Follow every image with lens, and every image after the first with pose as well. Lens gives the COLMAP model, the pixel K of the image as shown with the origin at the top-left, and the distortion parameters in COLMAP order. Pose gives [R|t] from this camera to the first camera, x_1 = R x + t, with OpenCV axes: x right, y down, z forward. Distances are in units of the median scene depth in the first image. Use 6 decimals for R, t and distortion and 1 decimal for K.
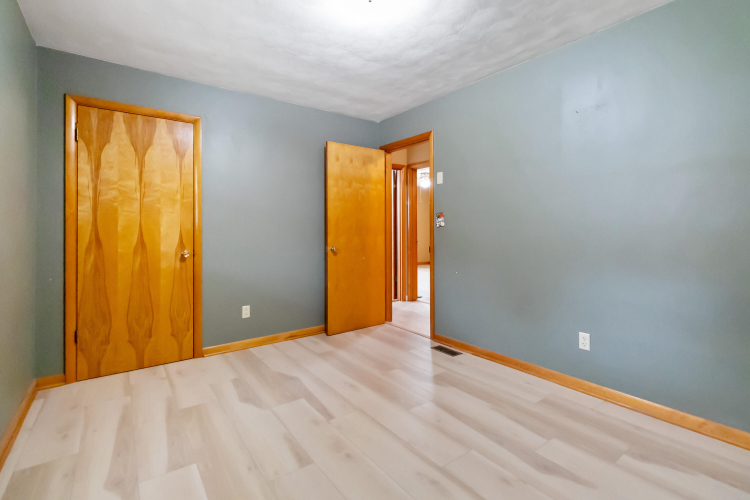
lens RADIAL K [[350.0, 0, 377.4], [0, 350.0, 233.2], [0, 0, 1]] dist [-0.000066, 0.000109]
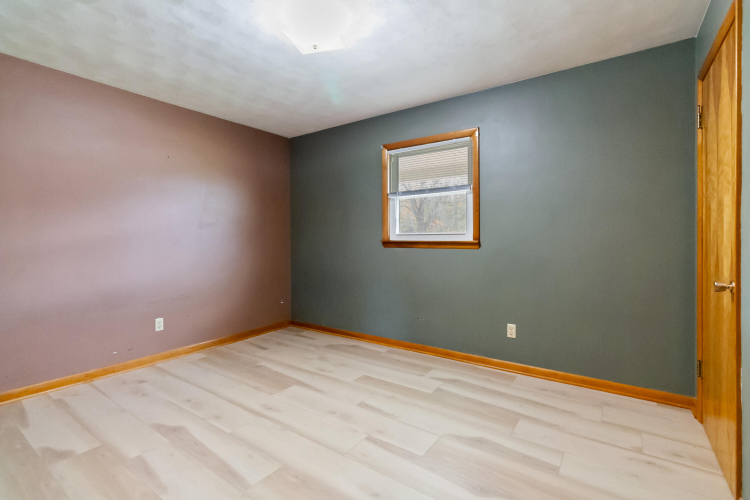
lens RADIAL K [[350.0, 0, 377.4], [0, 350.0, 233.2], [0, 0, 1]] dist [-0.000066, 0.000109]
pose [[-0.951983, 0.005014, -0.306111, 0.150572], [0.005769, 0.999982, -0.001563, -0.032027], [0.306098, -0.003254, -0.951995, 2.175169]]
